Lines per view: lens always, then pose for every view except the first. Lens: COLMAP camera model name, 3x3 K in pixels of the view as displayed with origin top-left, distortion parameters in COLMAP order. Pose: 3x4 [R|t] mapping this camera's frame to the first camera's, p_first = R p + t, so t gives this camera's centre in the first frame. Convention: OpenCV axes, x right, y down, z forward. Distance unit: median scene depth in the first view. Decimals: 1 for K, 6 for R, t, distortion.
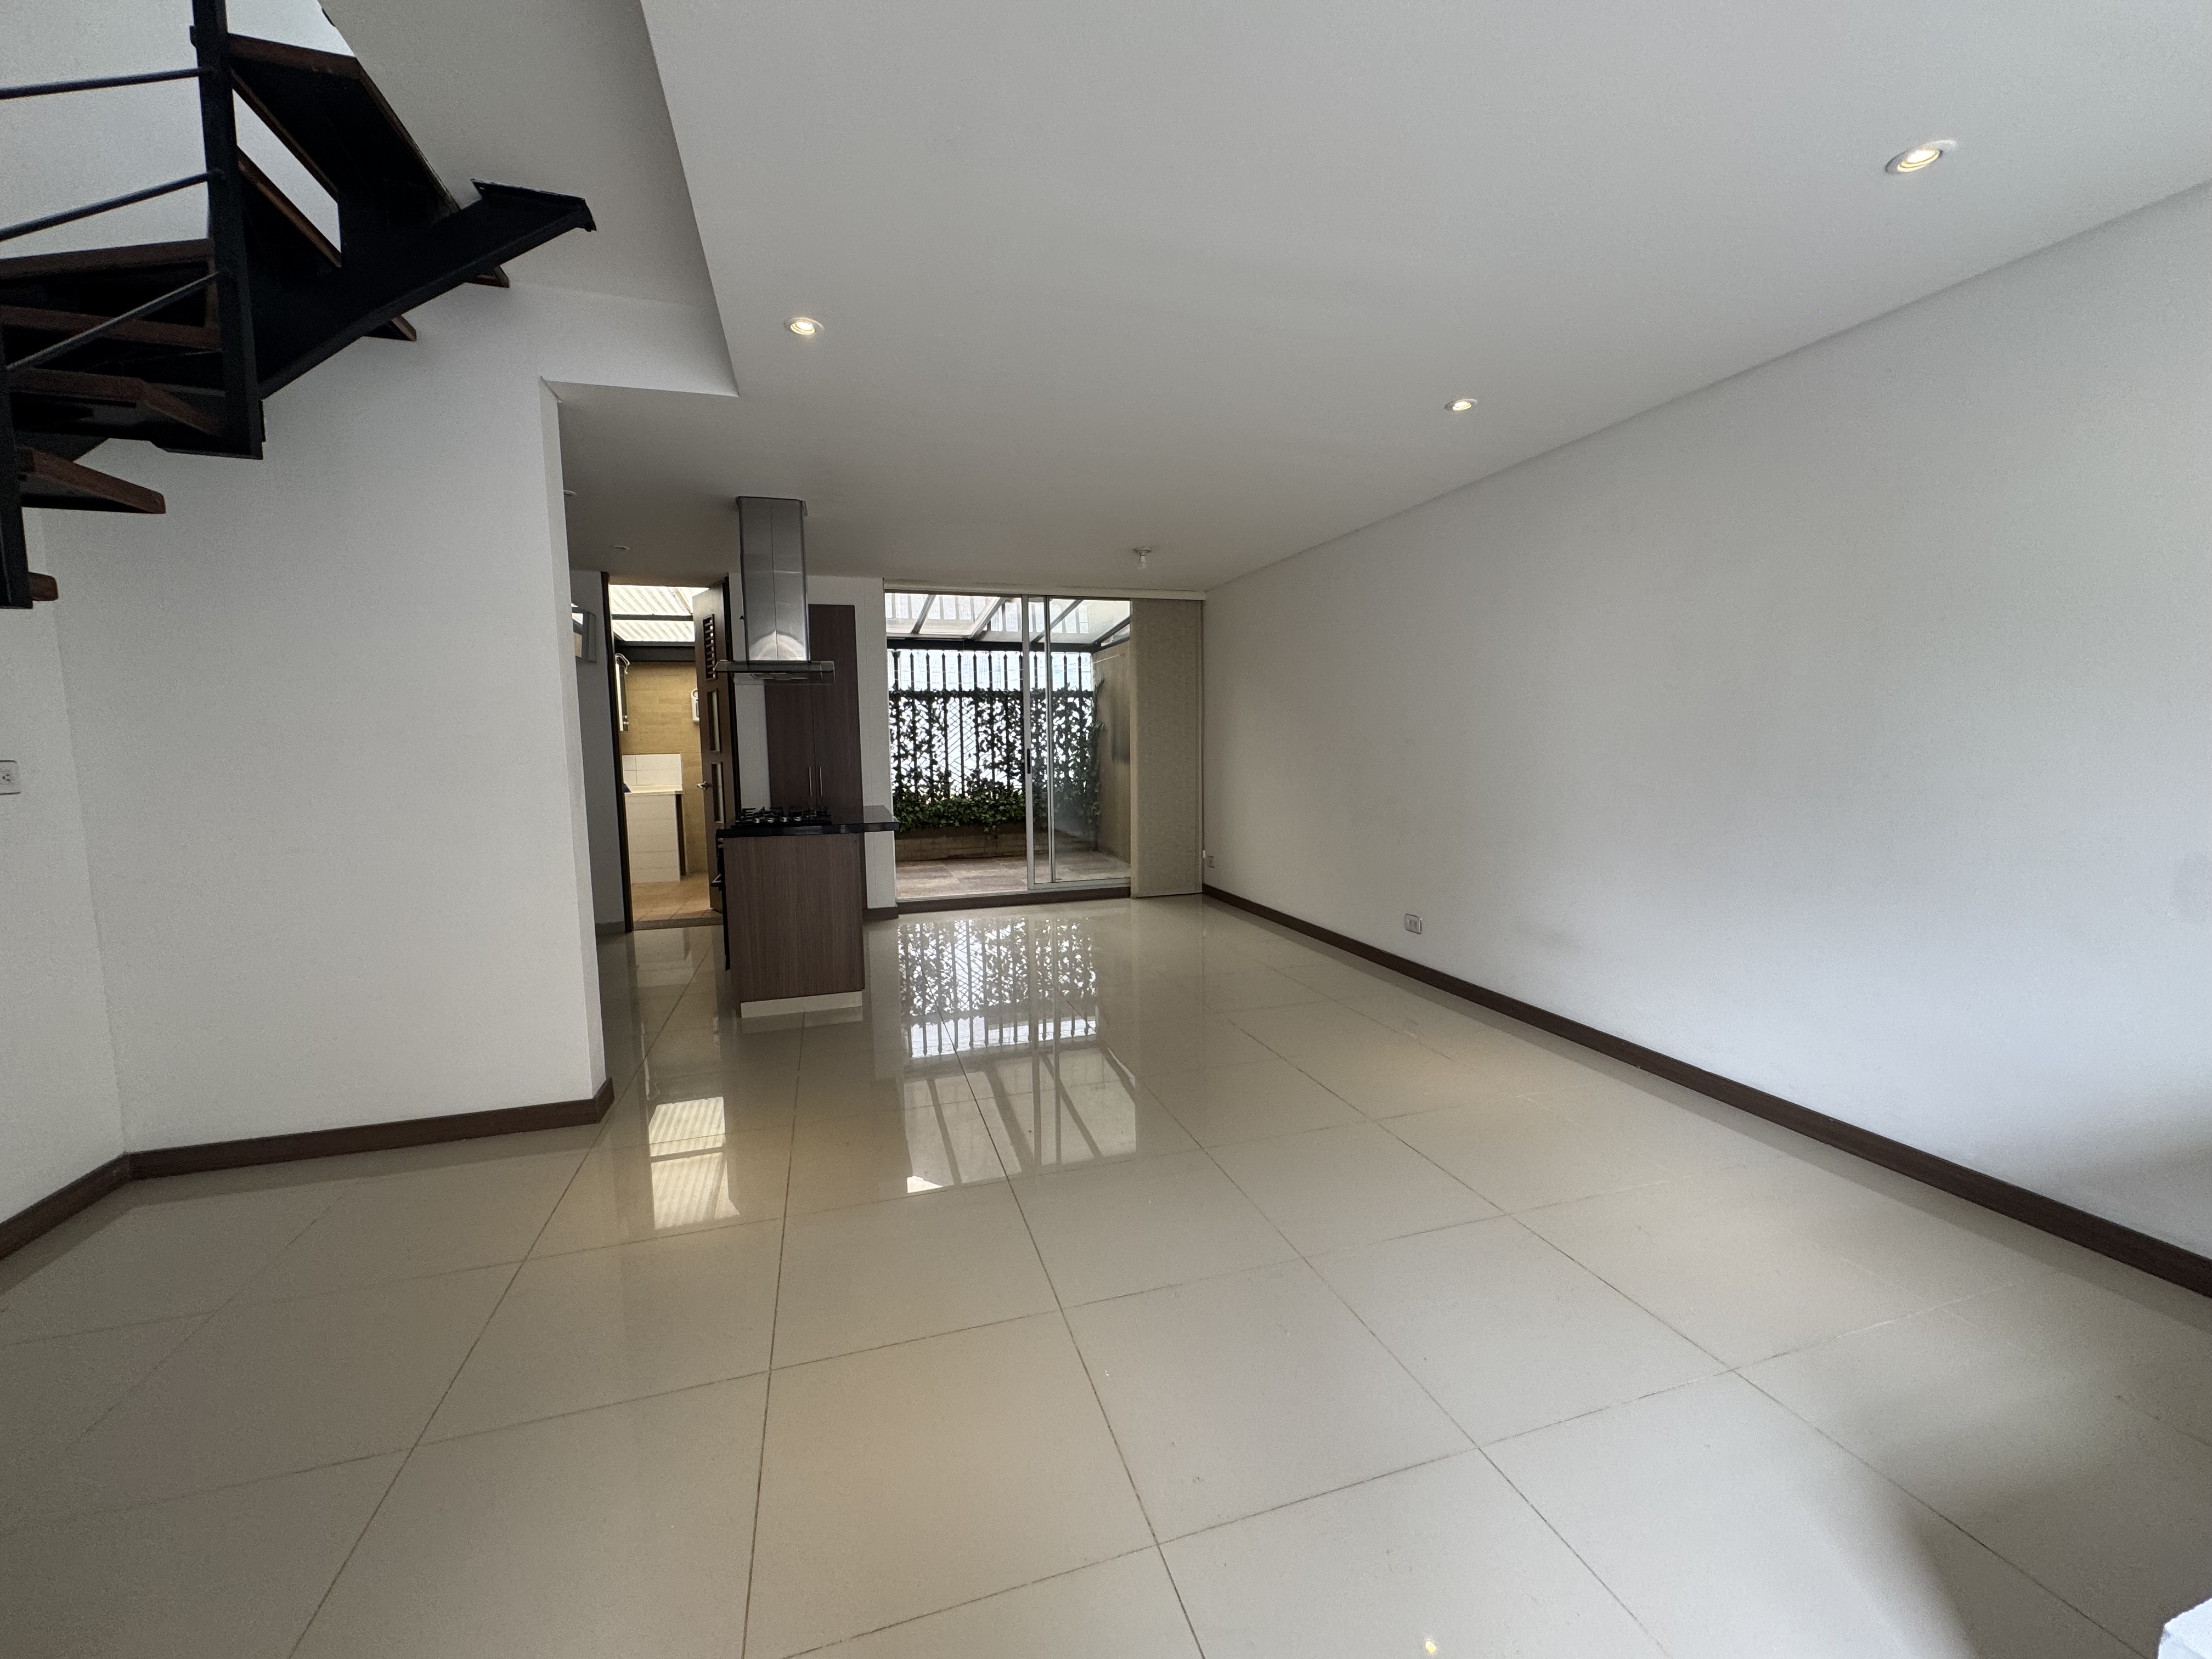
lens RADIAL K [[877.6, 0, 1110.2], [0, 877.6, 827.4], [0, 0, 1]] dist [0.001916, 0.000138]
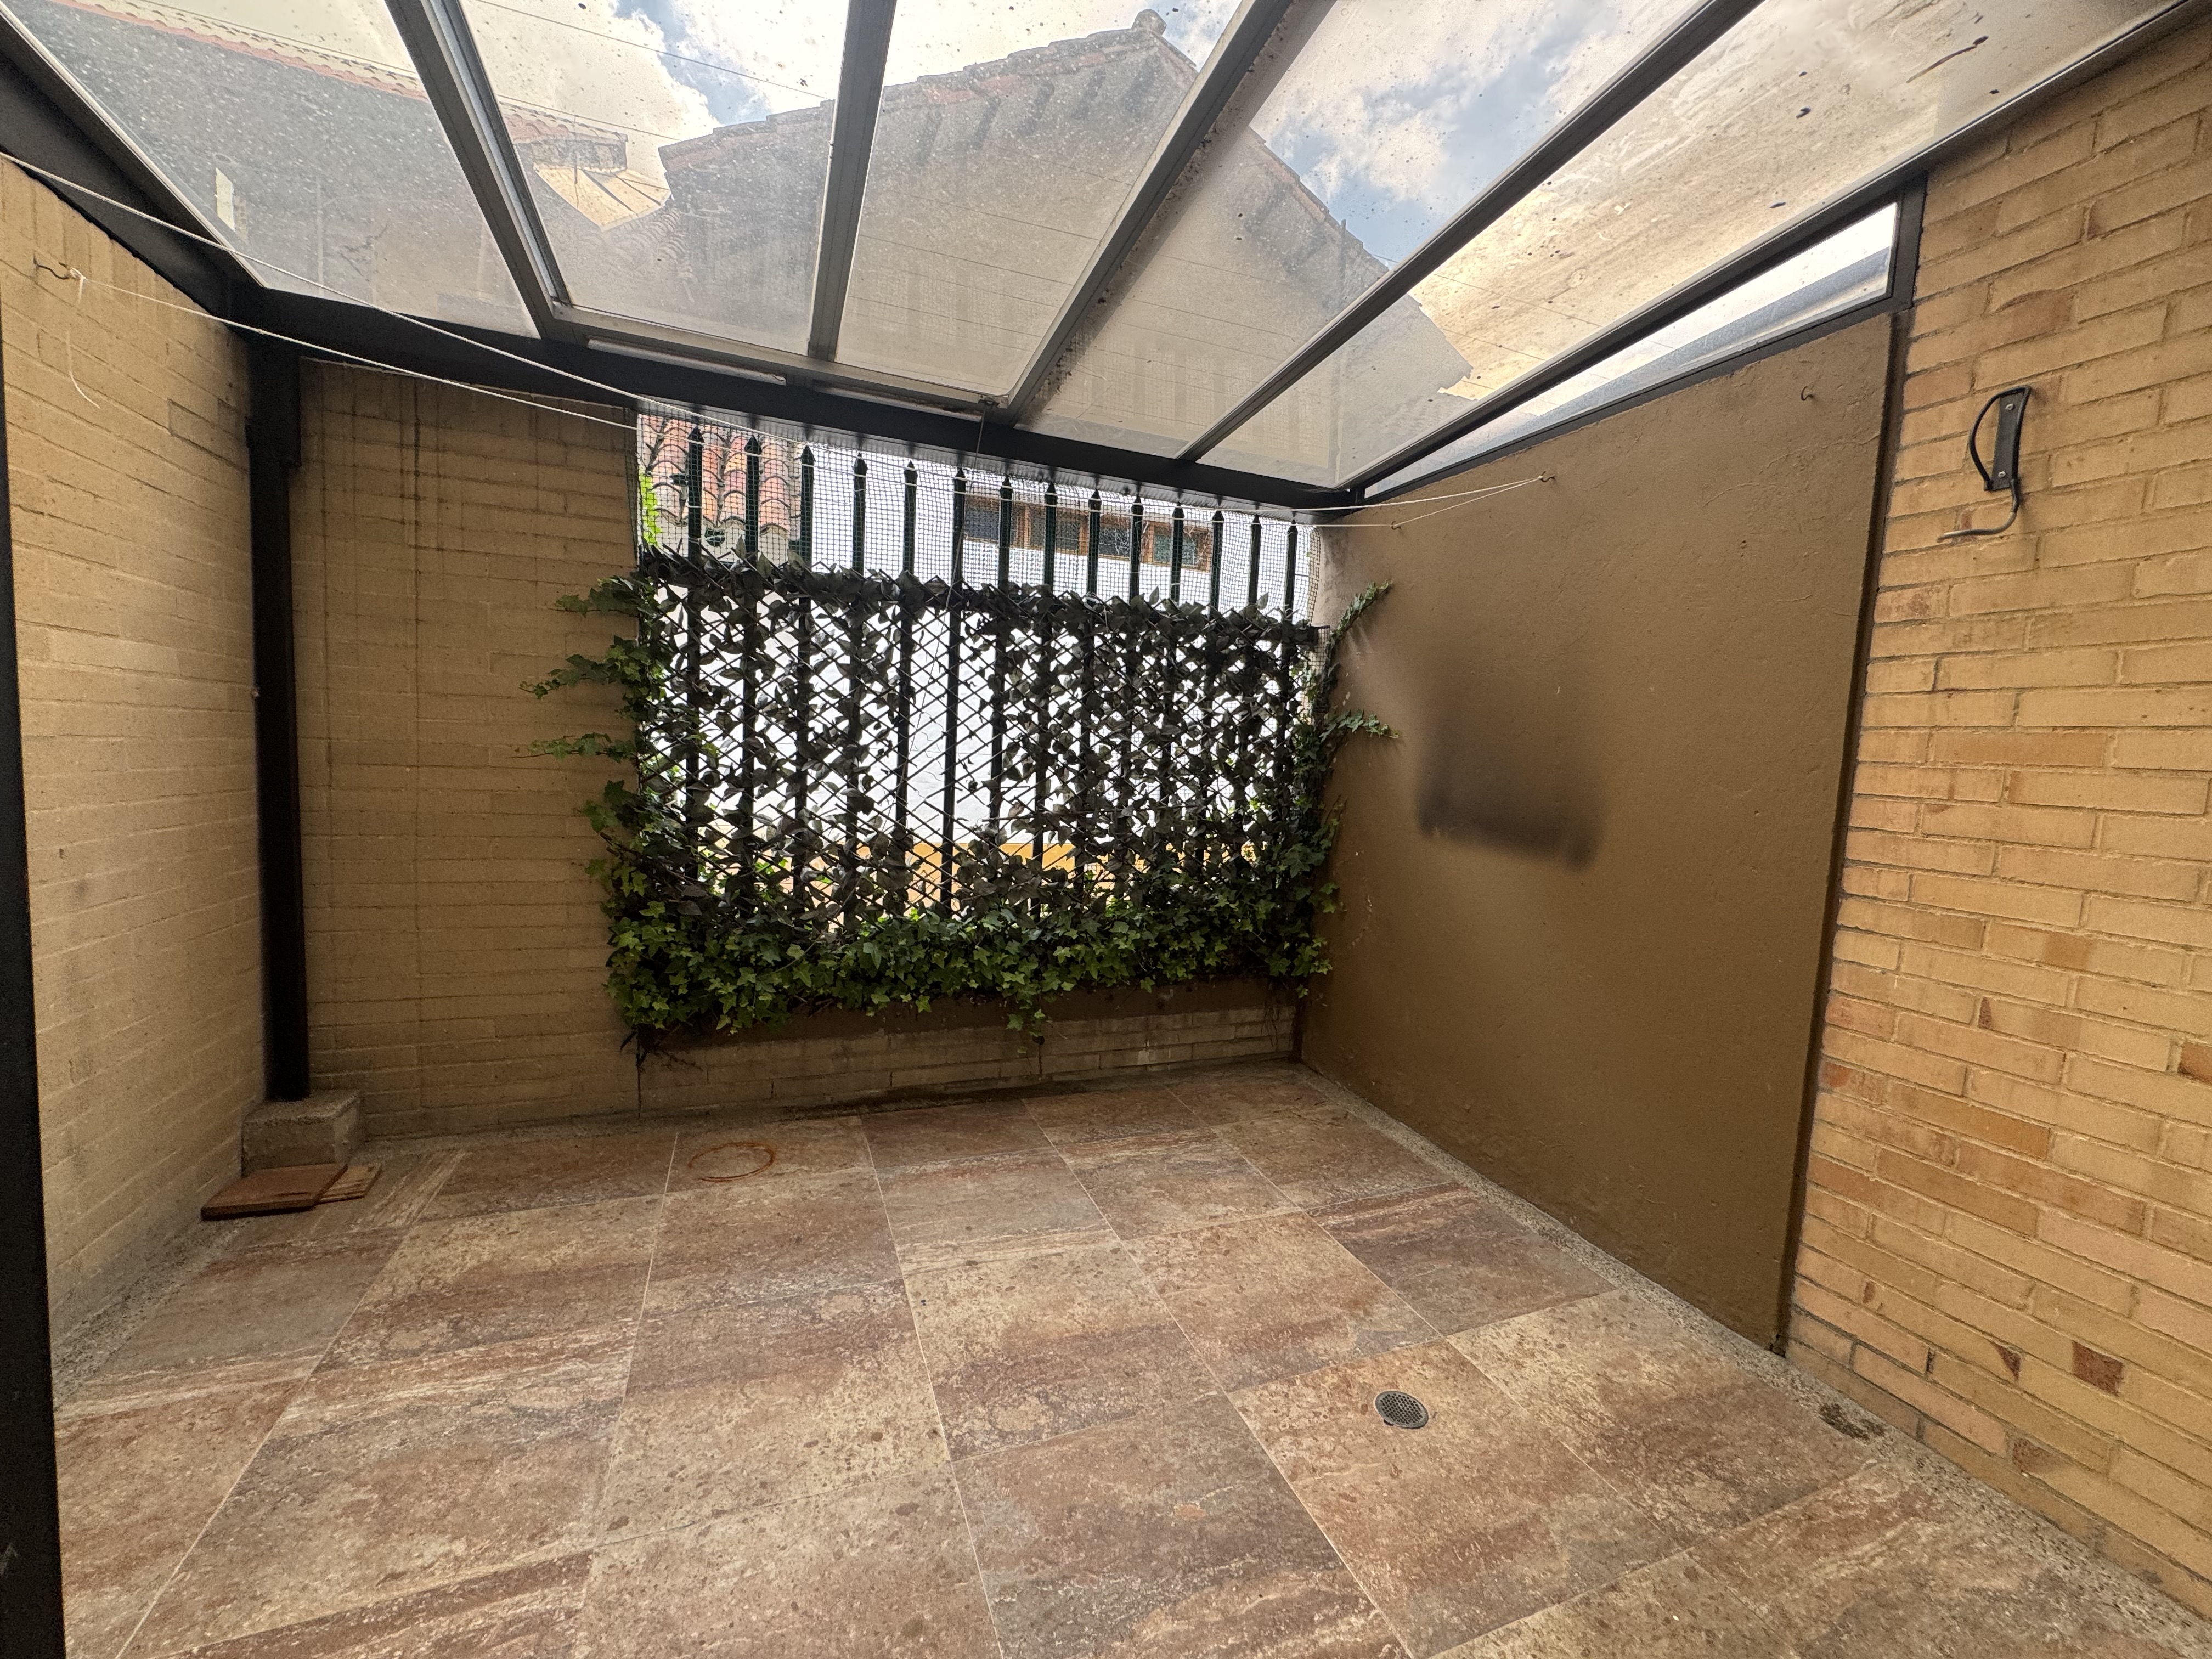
lens RADIAL K [[877.6, 0, 1105.4], [0, 877.6, 827.0], [0, 0, 1]] dist [0.001916, 0.000138]
pose [[0.996241, 0.055345, 0.066640, -0.132030], [-0.054436, 0.998399, -0.015375, -0.064907], [-0.067384, 0.011690, 0.997659, 0.670226]]
